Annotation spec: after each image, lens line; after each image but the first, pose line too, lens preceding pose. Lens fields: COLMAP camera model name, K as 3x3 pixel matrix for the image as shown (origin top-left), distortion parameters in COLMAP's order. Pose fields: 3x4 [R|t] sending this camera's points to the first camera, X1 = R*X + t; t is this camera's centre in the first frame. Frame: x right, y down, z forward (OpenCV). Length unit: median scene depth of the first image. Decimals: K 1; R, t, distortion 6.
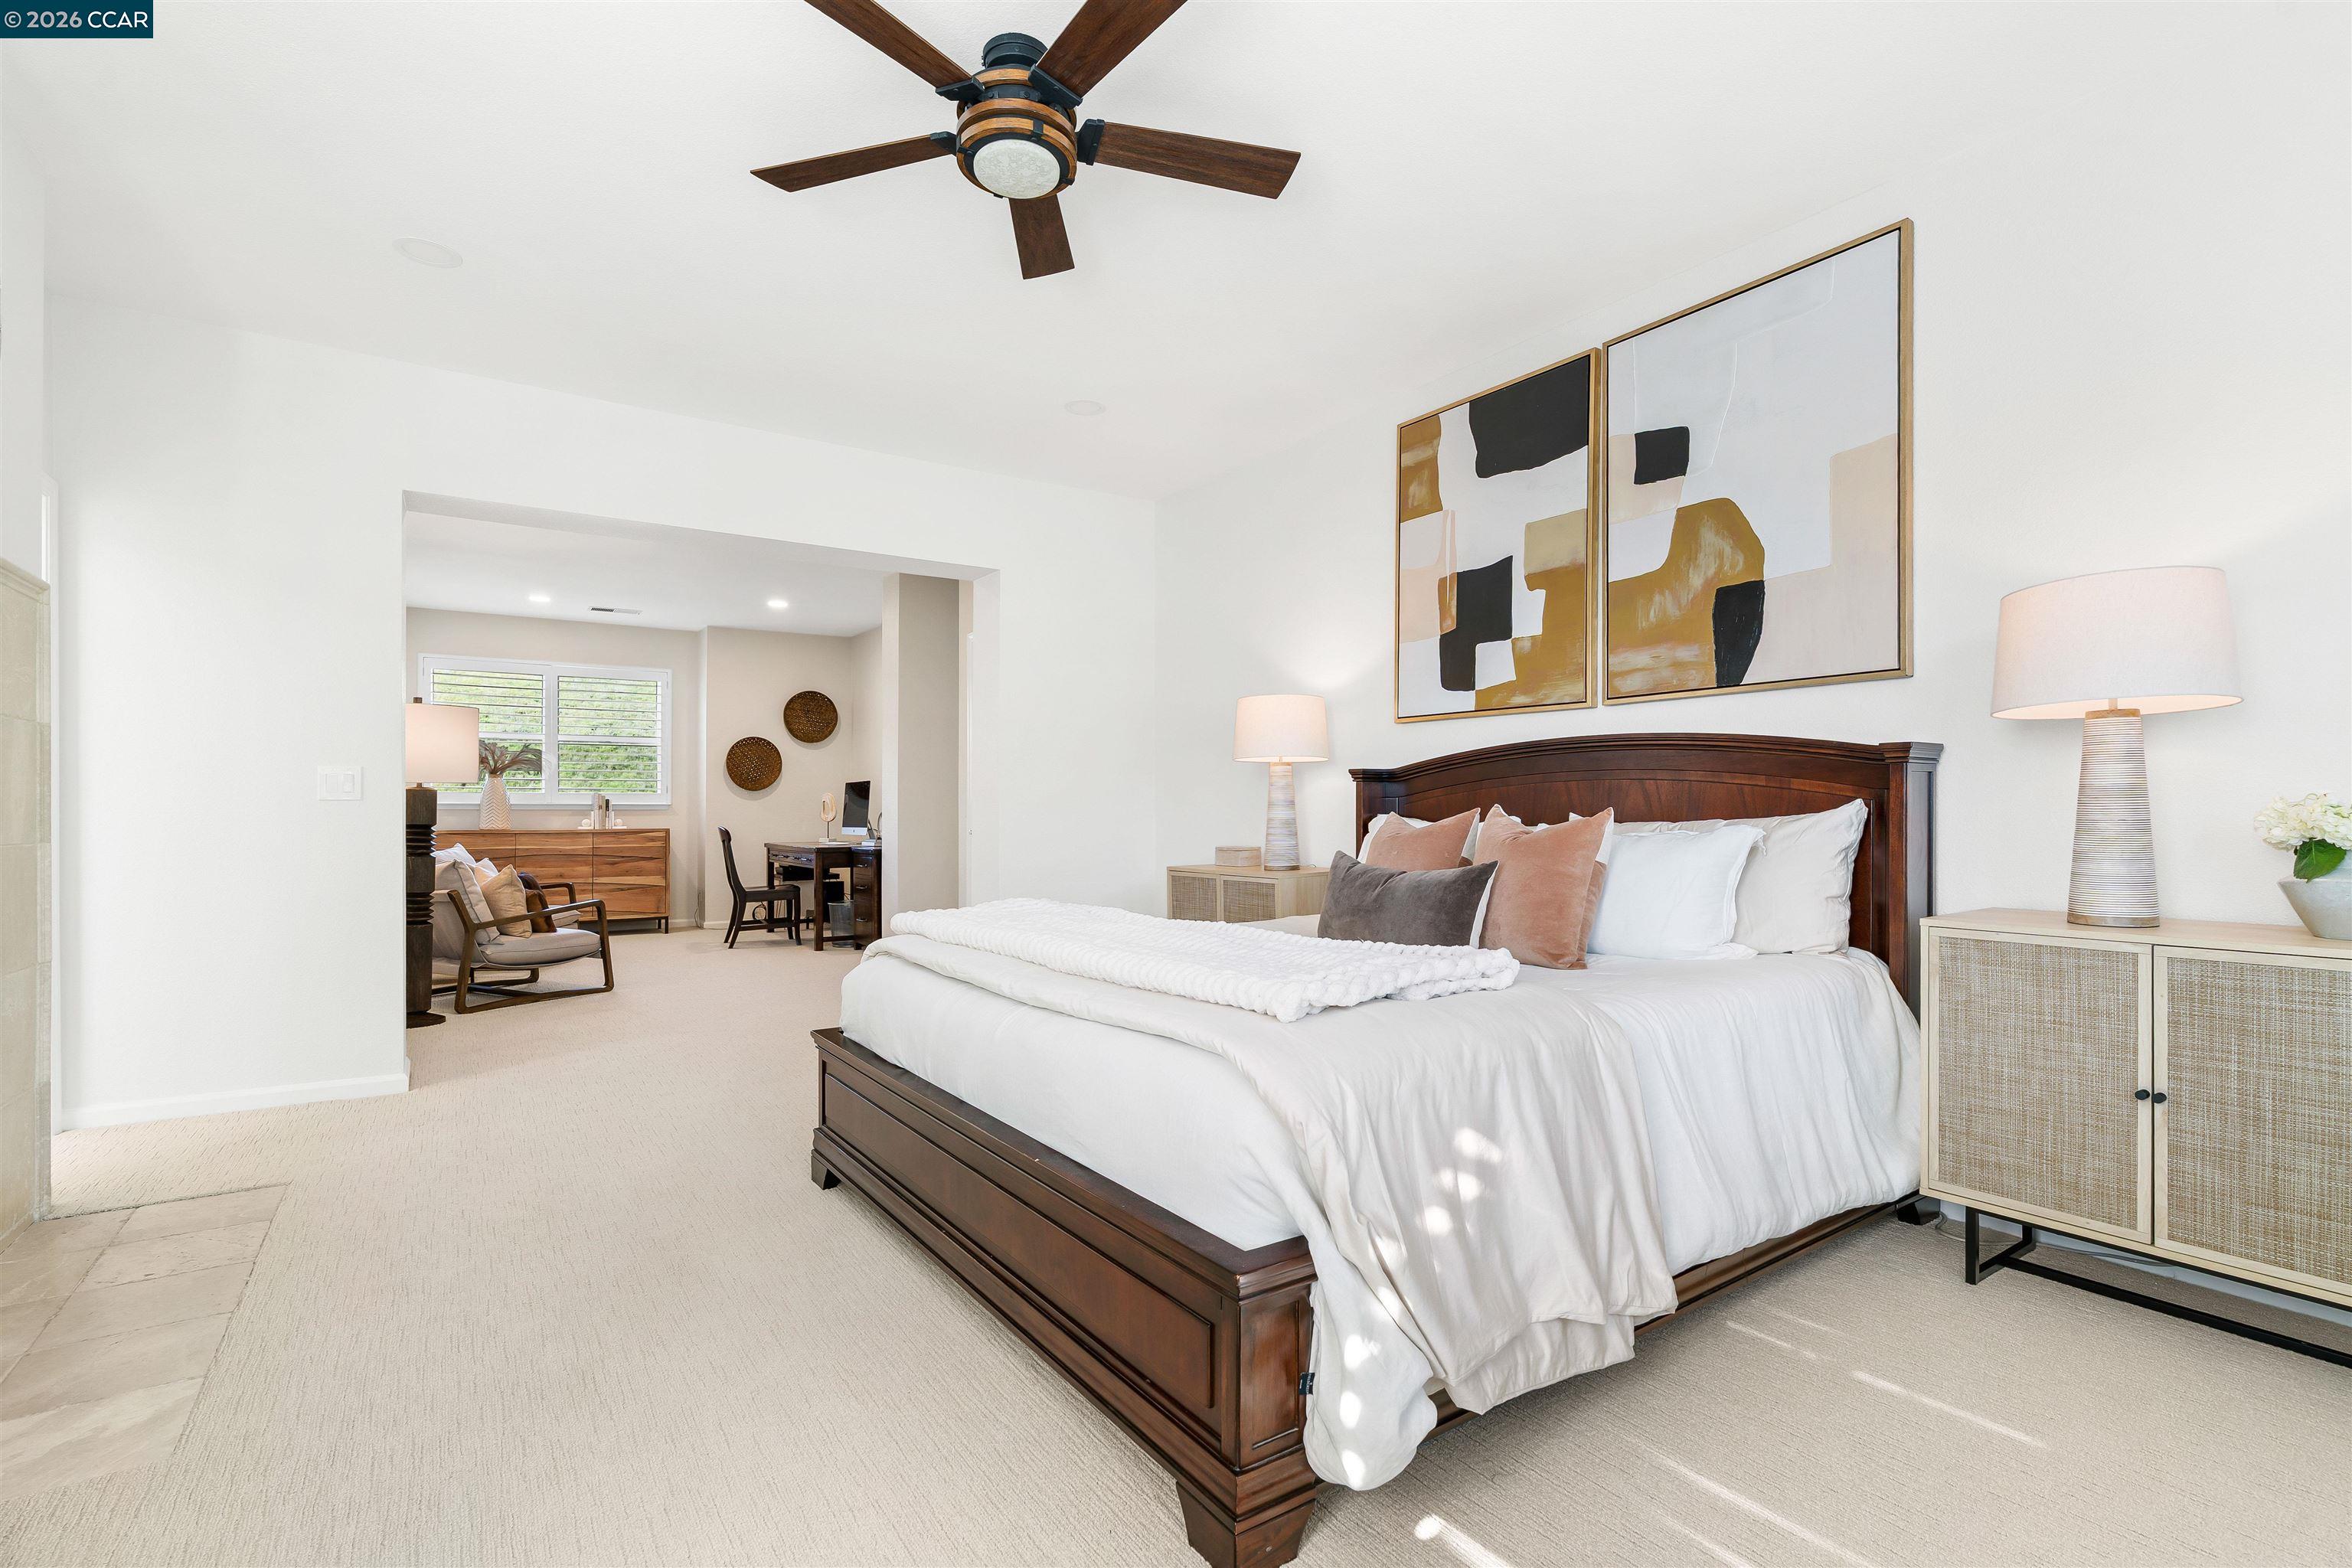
lens RADIAL K [[1062.2, 0, 1178.7], [0, 1062.2, 798.9], [0, 0, 1]] dist [-0.007807, 0.003176]
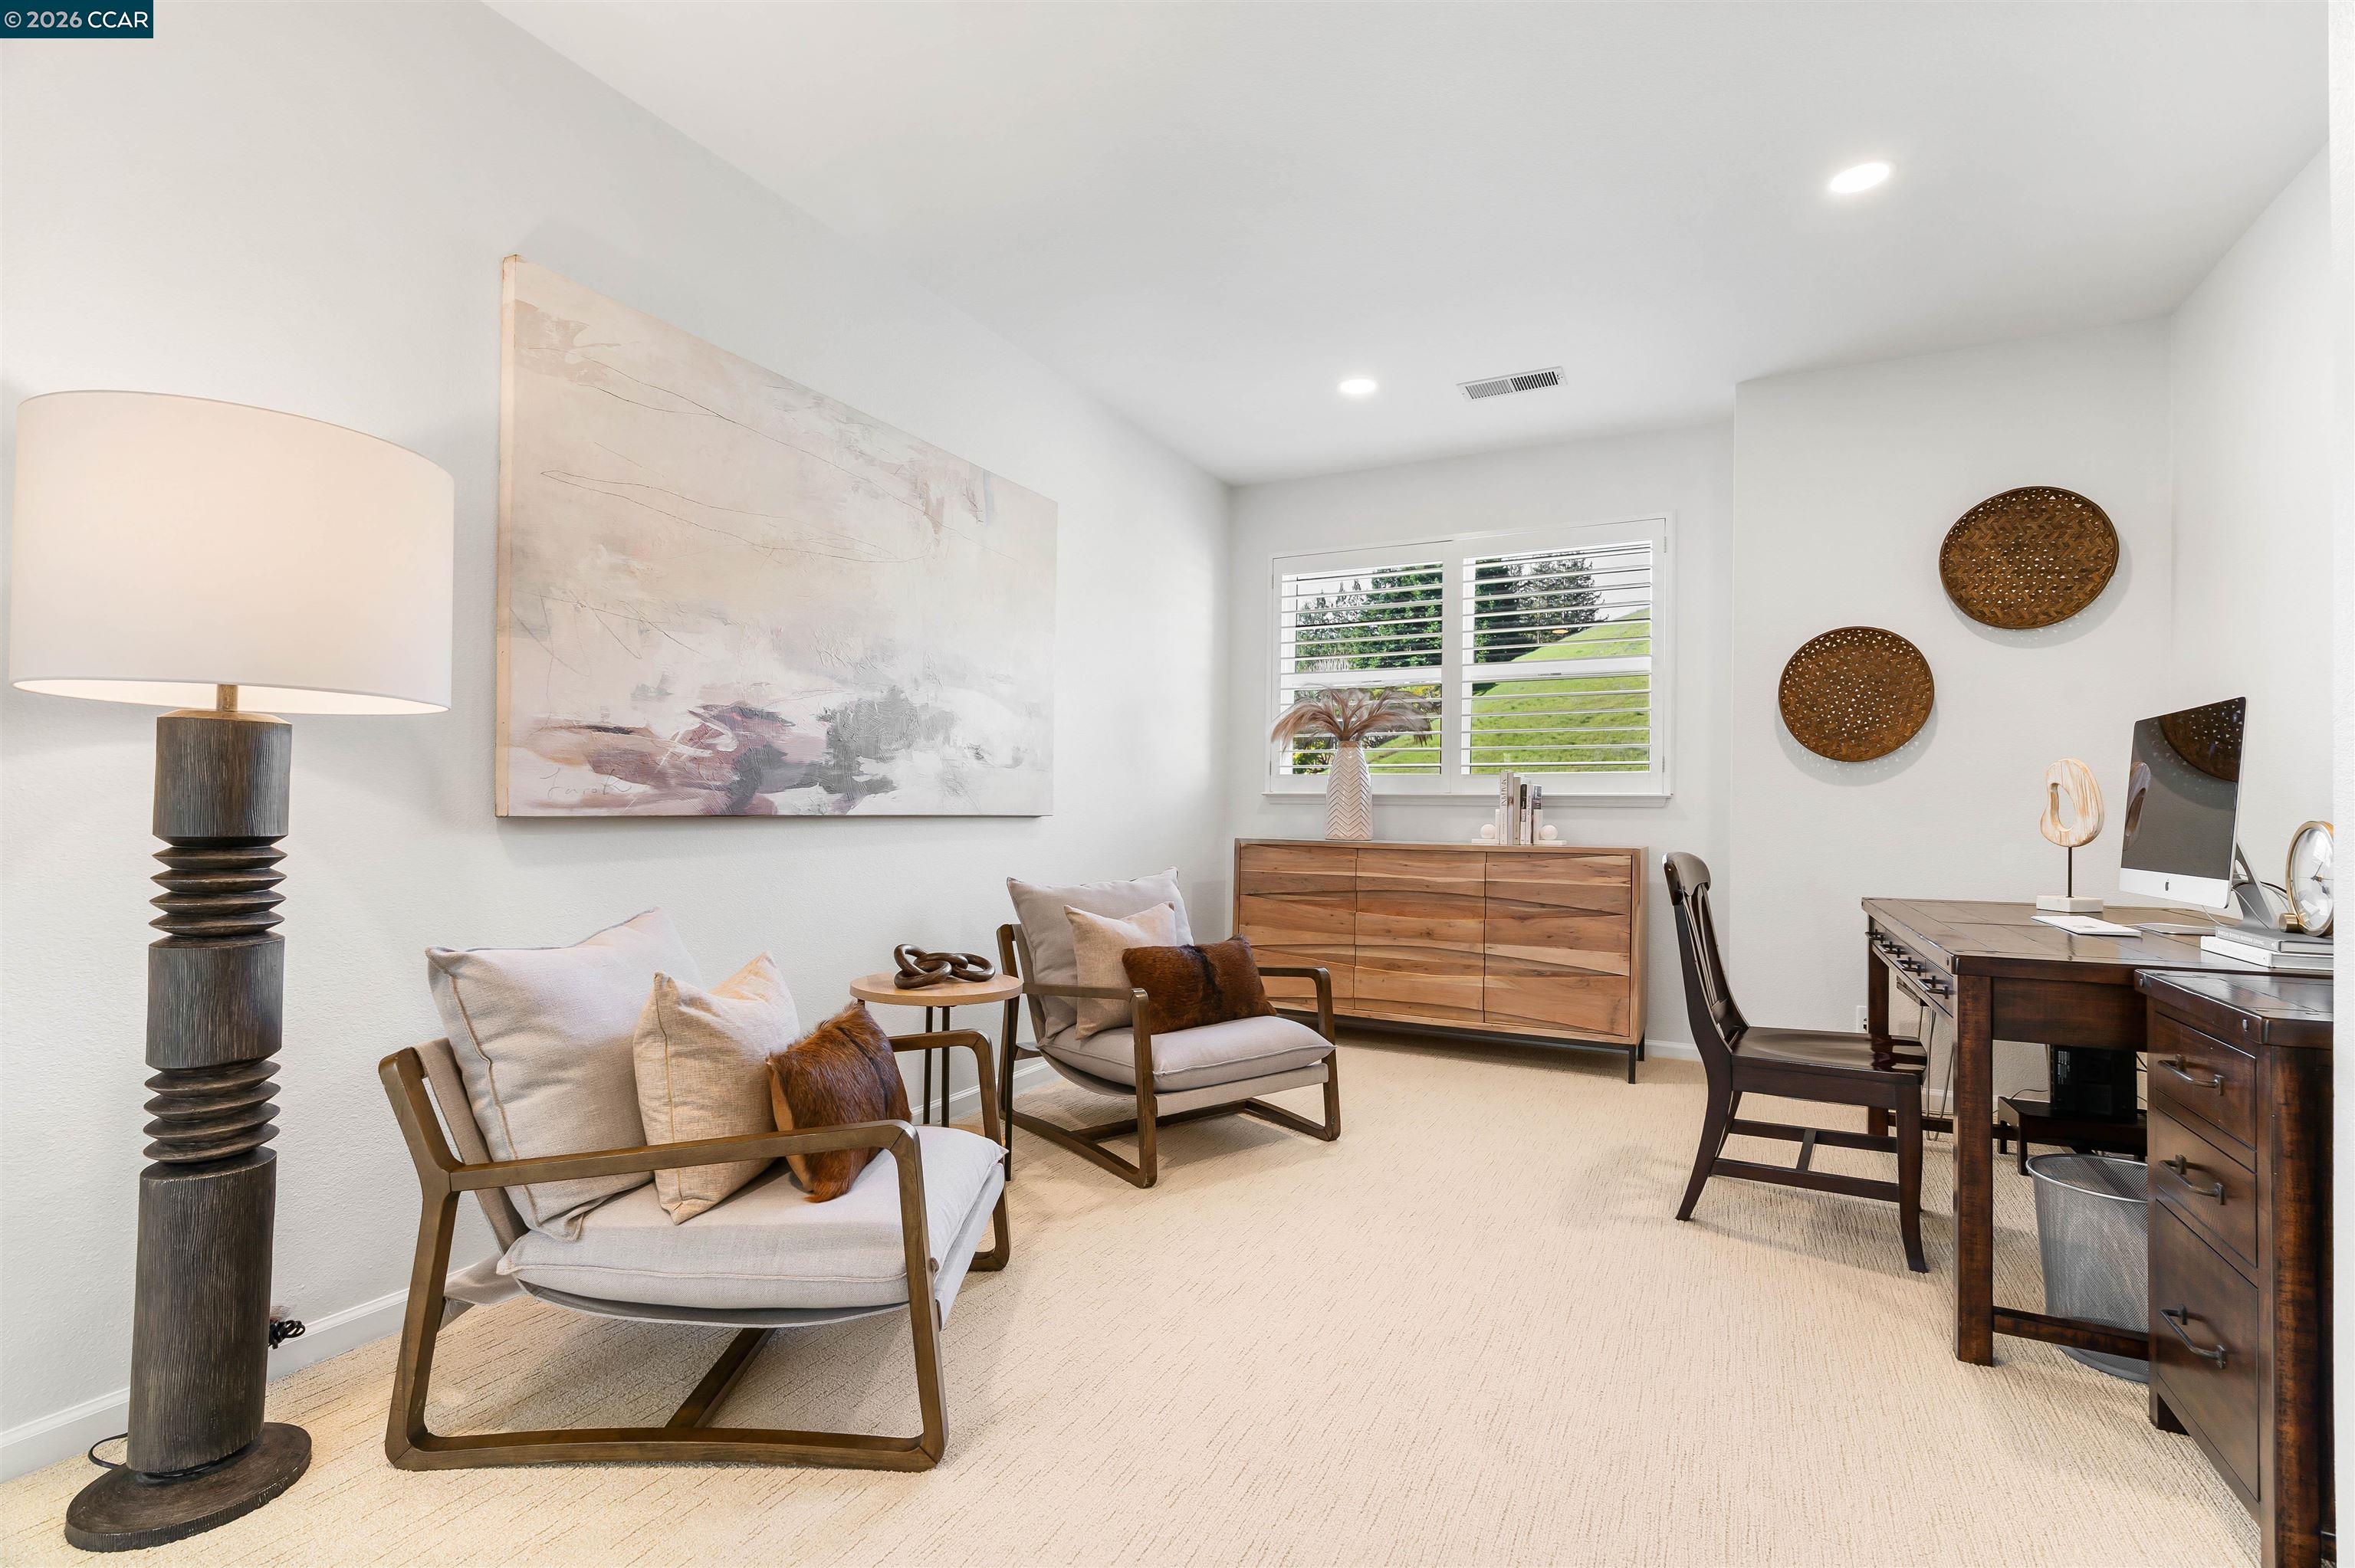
lens RADIAL K [[1063.4, 0, 1185.3], [0, 1063.4, 789.6], [0, 0, 1]] dist [-0.007807, 0.003176]
pose [[0.479418, -0.008054, -0.877550, -0.183184], [-0.001876, 0.999946, -0.010203, 0.008135], [0.877585, 0.006538, 0.479377, 0.631380]]
